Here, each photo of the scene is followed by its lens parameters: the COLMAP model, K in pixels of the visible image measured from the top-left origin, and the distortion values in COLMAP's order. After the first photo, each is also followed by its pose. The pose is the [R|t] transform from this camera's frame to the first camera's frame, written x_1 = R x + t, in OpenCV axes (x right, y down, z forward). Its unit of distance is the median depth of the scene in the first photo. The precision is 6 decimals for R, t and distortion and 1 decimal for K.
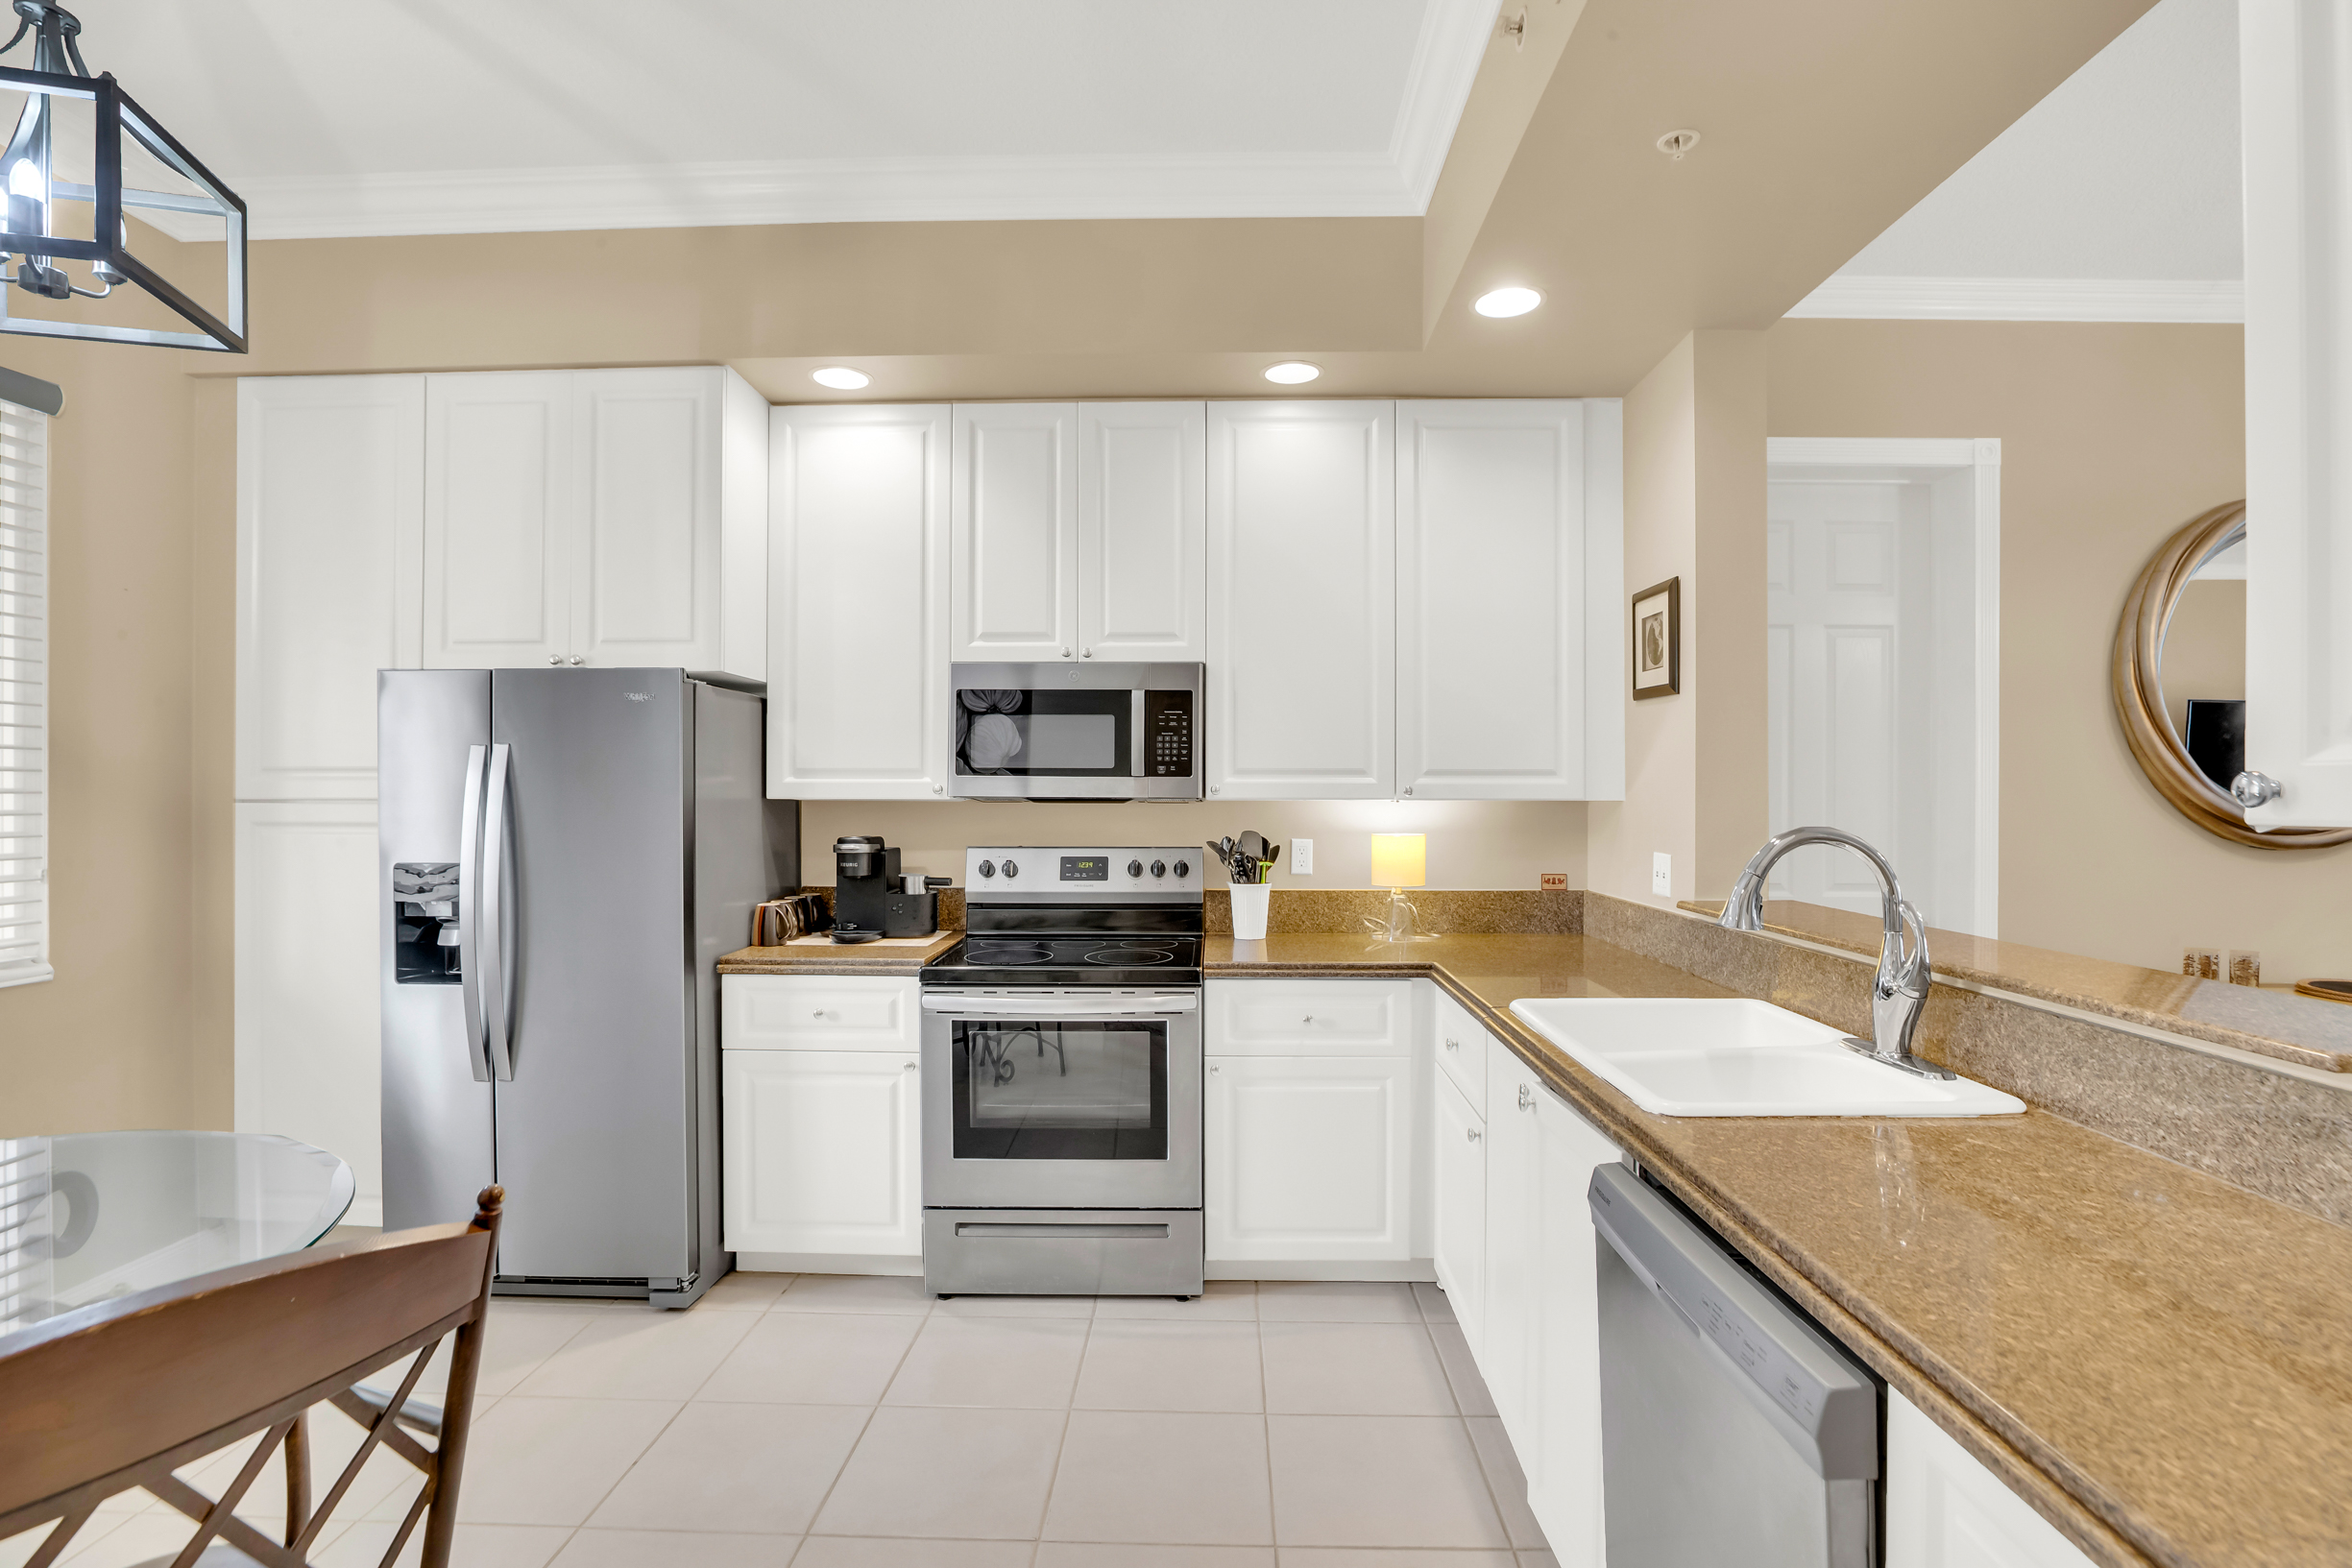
lens RADIAL K [[1102.3, 0, 1192.6], [0, 1102.3, 793.5], [0, 0, 1]] dist [-0.049134, 0.016759]
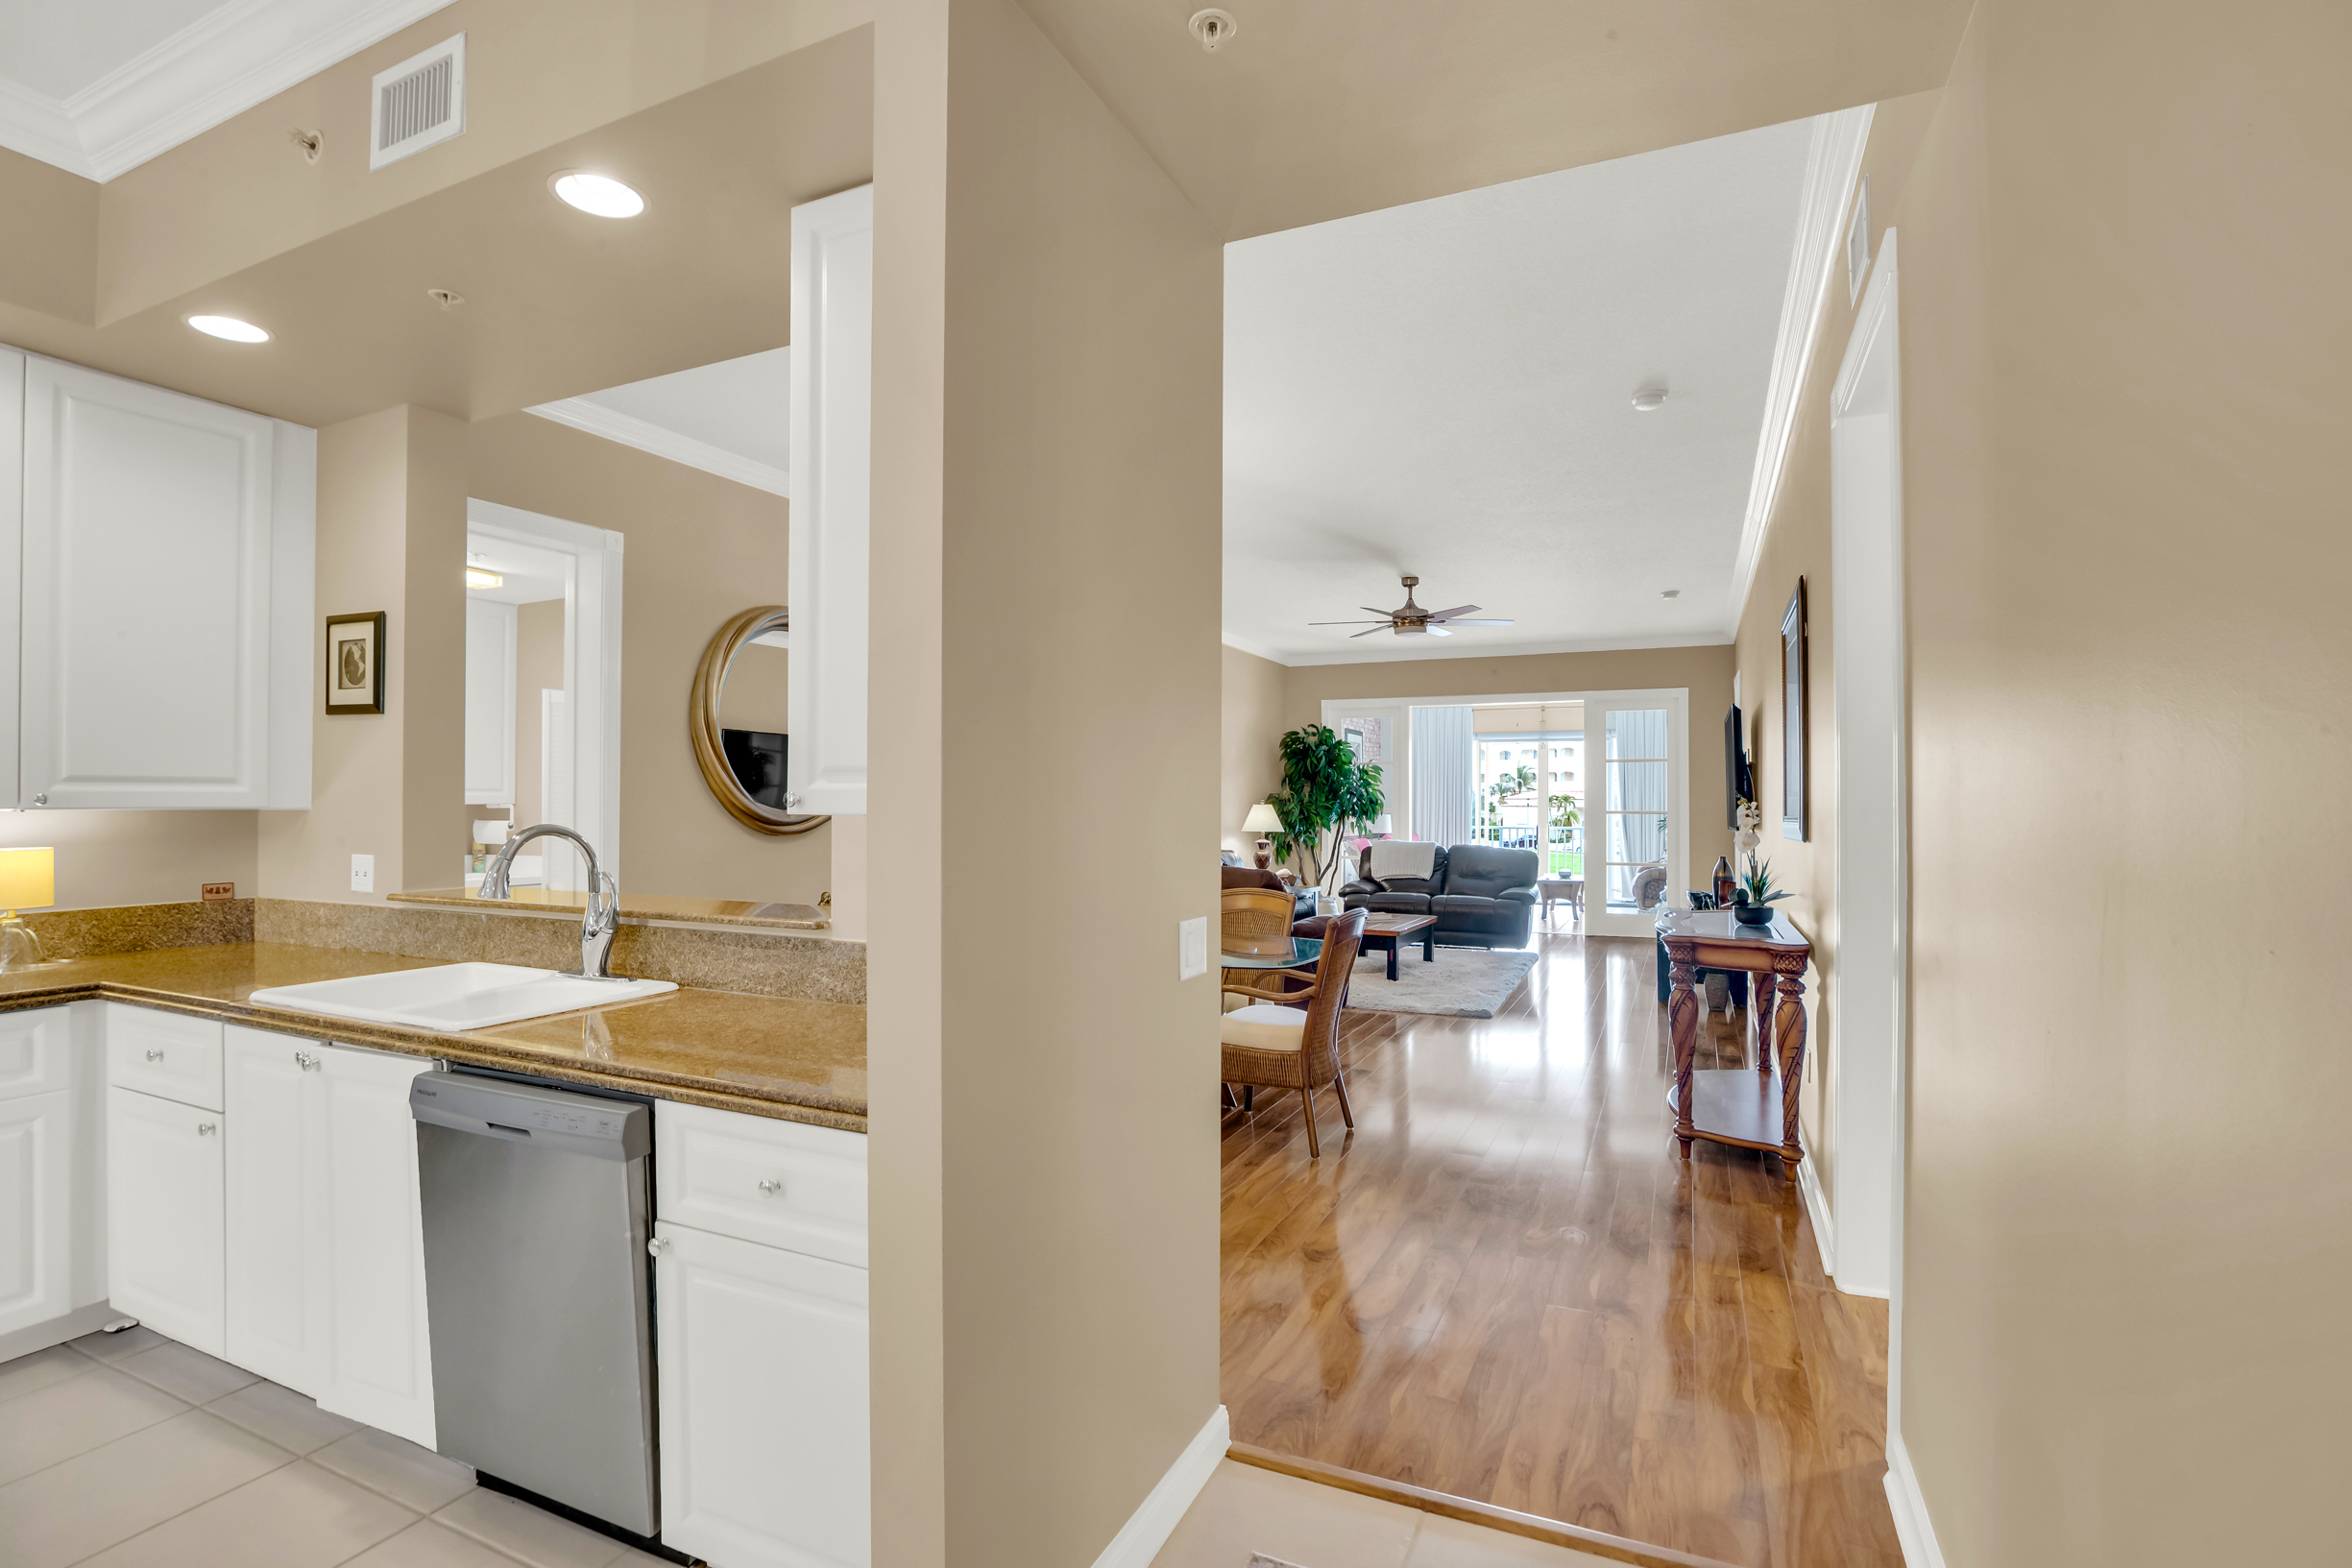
lens RADIAL K [[1102.3, 0, 1192.6], [0, 1102.3, 793.5], [0, 0, 1]] dist [-0.049134, 0.016759]
pose [[0.396014, 0.004189, 0.918235, -0.248558], [0.002180, 0.999982, -0.005503, 0.000200], [-0.918242, 0.004181, 0.395998, -0.218490]]
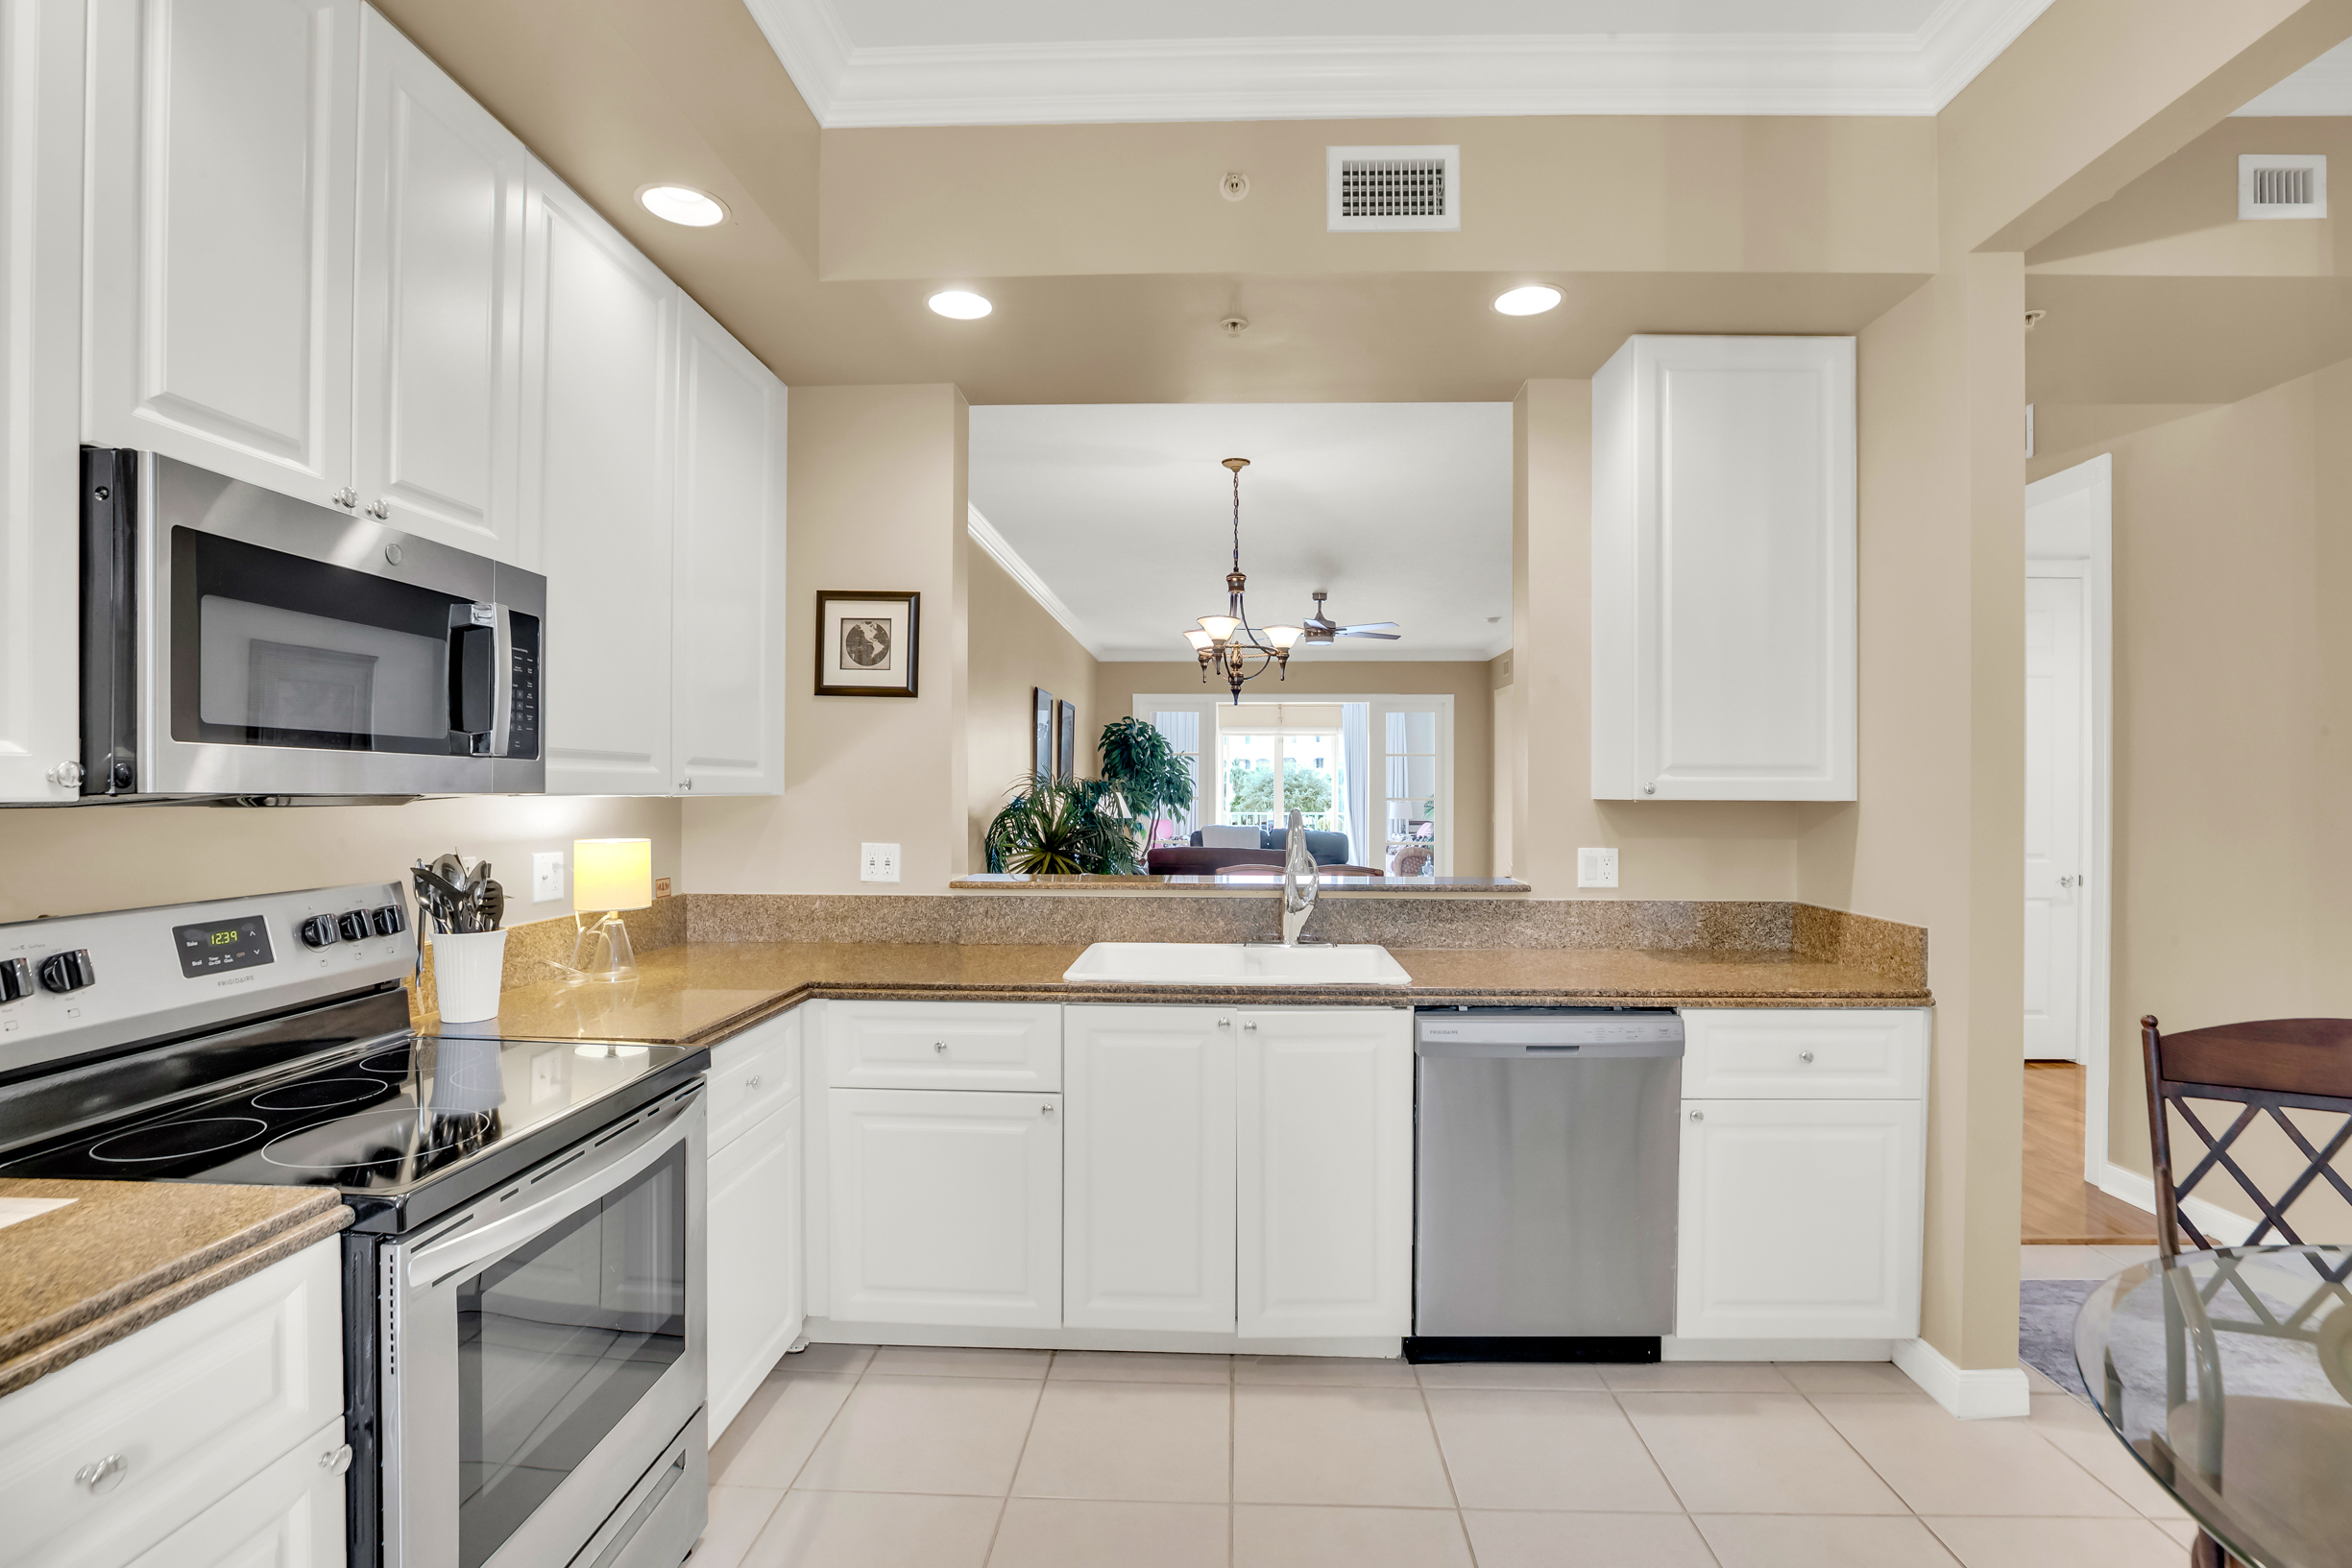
lens RADIAL K [[1102.3, 0, 1192.6], [0, 1102.3, 793.5], [0, 0, 1]] dist [-0.049134, 0.016759]
pose [[0.015291, -0.005677, 0.999867, -0.651435], [-0.002101, 0.999981, 0.005710, -0.000527], [-0.999881, -0.002188, 0.015279, 0.685808]]
